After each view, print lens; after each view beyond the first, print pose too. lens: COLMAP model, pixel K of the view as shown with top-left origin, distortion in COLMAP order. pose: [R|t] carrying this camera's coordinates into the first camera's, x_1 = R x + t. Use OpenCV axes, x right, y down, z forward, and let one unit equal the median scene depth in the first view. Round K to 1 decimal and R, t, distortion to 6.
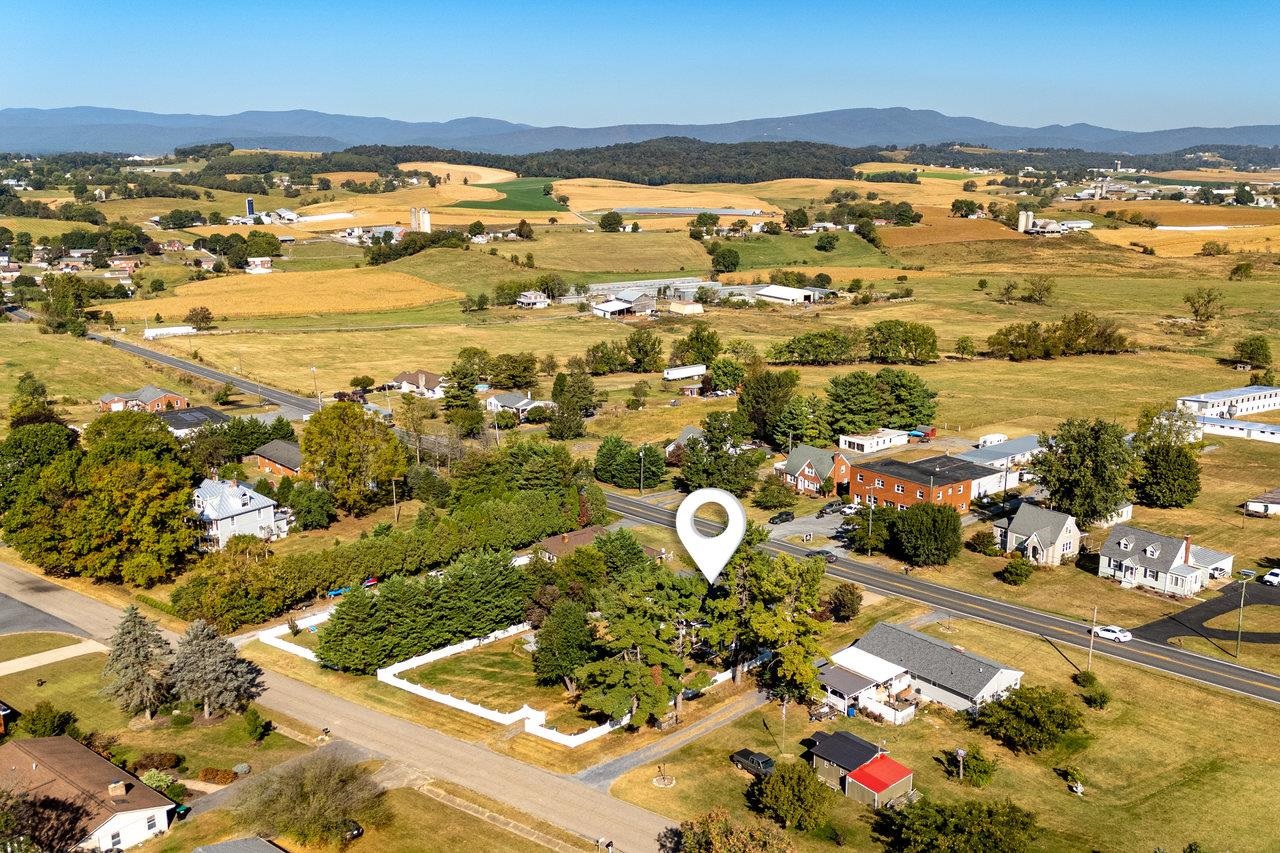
lens RADIAL K [[1117.3, 0, 640.0], [0, 1117.3, 426.5], [0, 0, 1]] dist [0.120176, -0.201812]
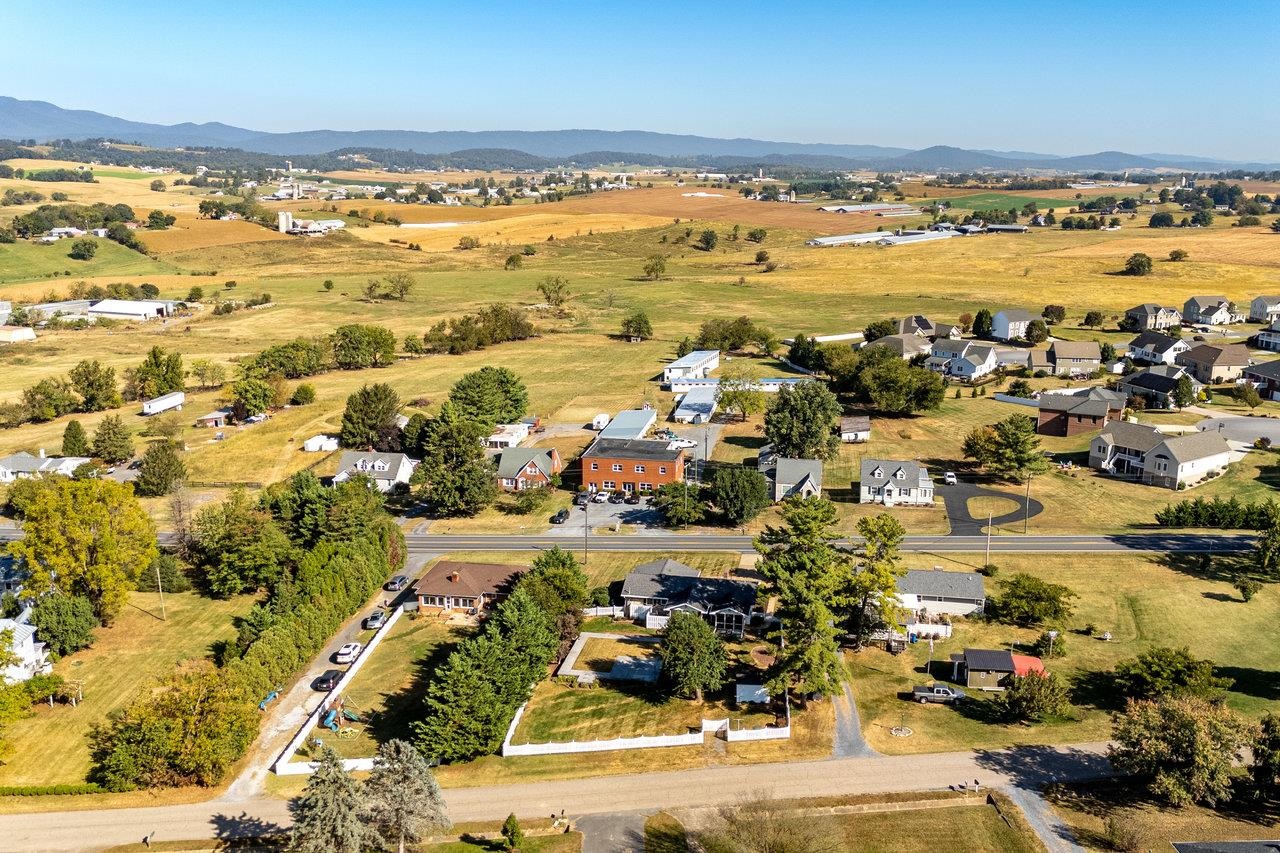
lens RADIAL K [[1117.3, 0, 640.0], [0, 1117.3, 426.5], [0, 0, 1]] dist [0.120176, -0.201812]
pose [[0.755239, -0.146740, 0.638812, -0.100104], [0.146001, 0.987793, 0.054293, -0.009923], [-0.638981, 0.052263, 0.767445, 0.033757]]
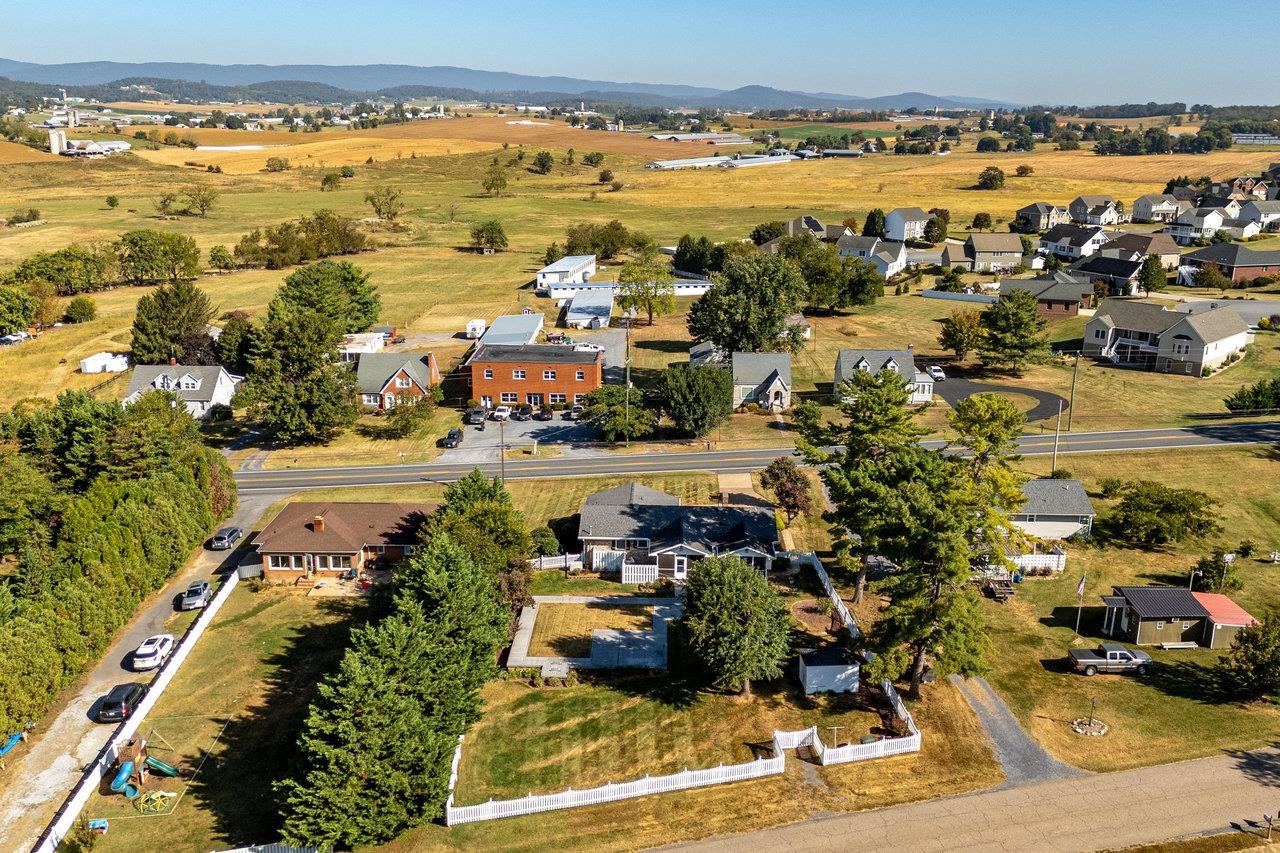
lens RADIAL K [[1113.8, 0, 634.0], [0, 1113.8, 426.4], [0, 0, 1]] dist [0.082013, -0.072523]
pose [[0.644515, -0.204249, 0.736805, -0.075405], [0.165789, 0.978065, 0.126106, -0.000370], [-0.746401, 0.040877, 0.664240, 0.086891]]
